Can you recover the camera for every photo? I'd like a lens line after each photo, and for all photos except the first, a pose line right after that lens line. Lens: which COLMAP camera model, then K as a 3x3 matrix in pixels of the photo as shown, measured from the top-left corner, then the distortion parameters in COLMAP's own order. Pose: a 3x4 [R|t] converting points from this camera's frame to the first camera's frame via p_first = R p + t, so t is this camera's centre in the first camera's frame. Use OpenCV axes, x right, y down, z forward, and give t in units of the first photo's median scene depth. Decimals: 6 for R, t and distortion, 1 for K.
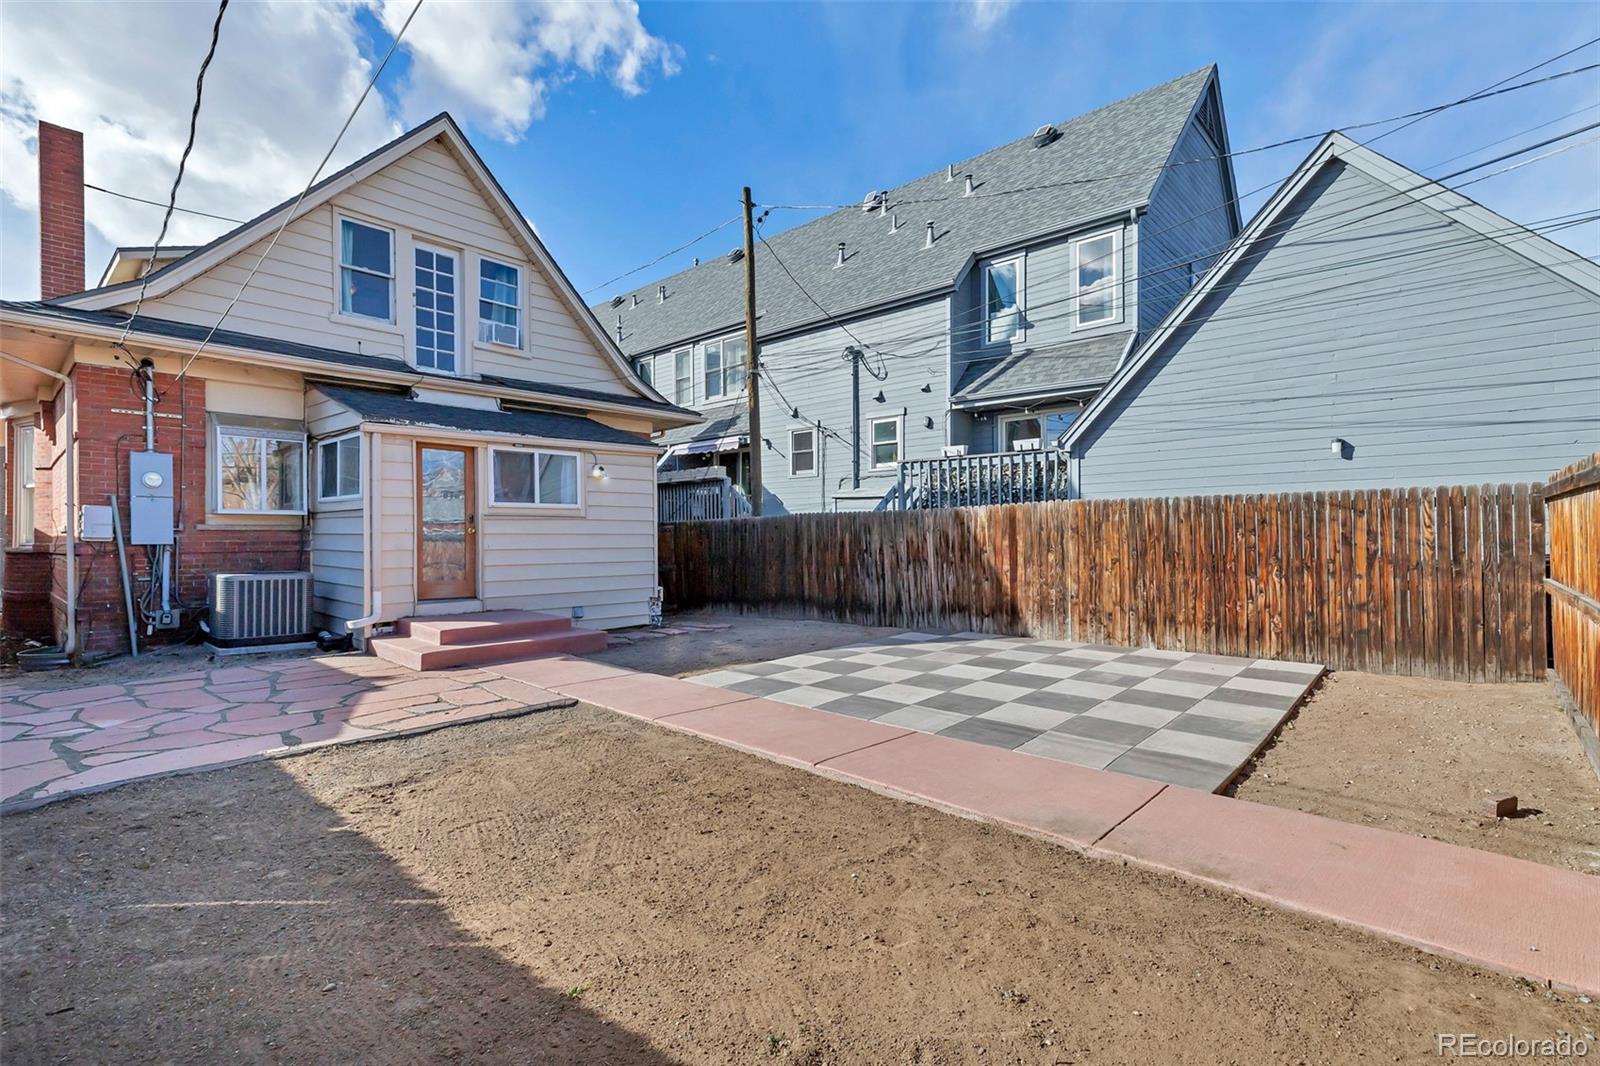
lens RADIAL K [[744.0, 0, 787.0], [0, 744.0, 532.9], [0, 0, 1]] dist [0.005396, 0.000336]
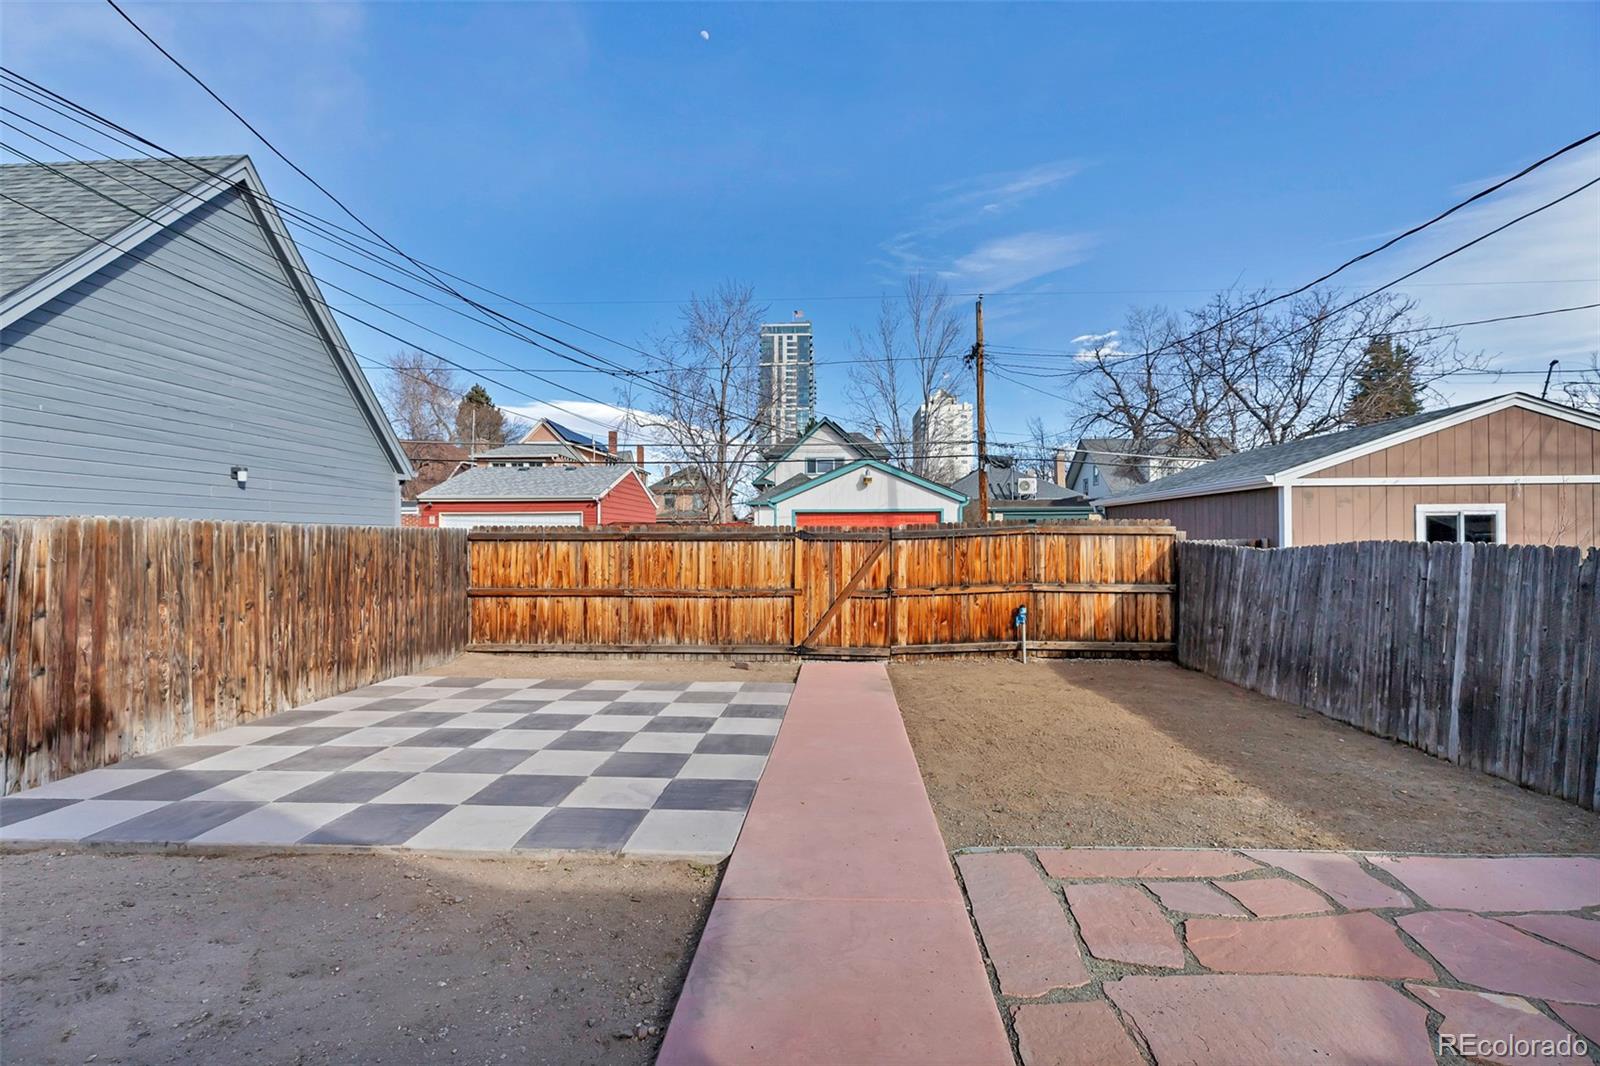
lens RADIAL K [[744.0, 0, 791.4], [0, 744.0, 538.2], [0, 0, 1]] dist [0.005396, 0.000336]
pose [[-0.663348, 0.011342, 0.748225, -0.486305], [0.002089, 0.999909, -0.013305, -0.019272], [-0.748309, -0.007263, -0.663311, 1.124224]]
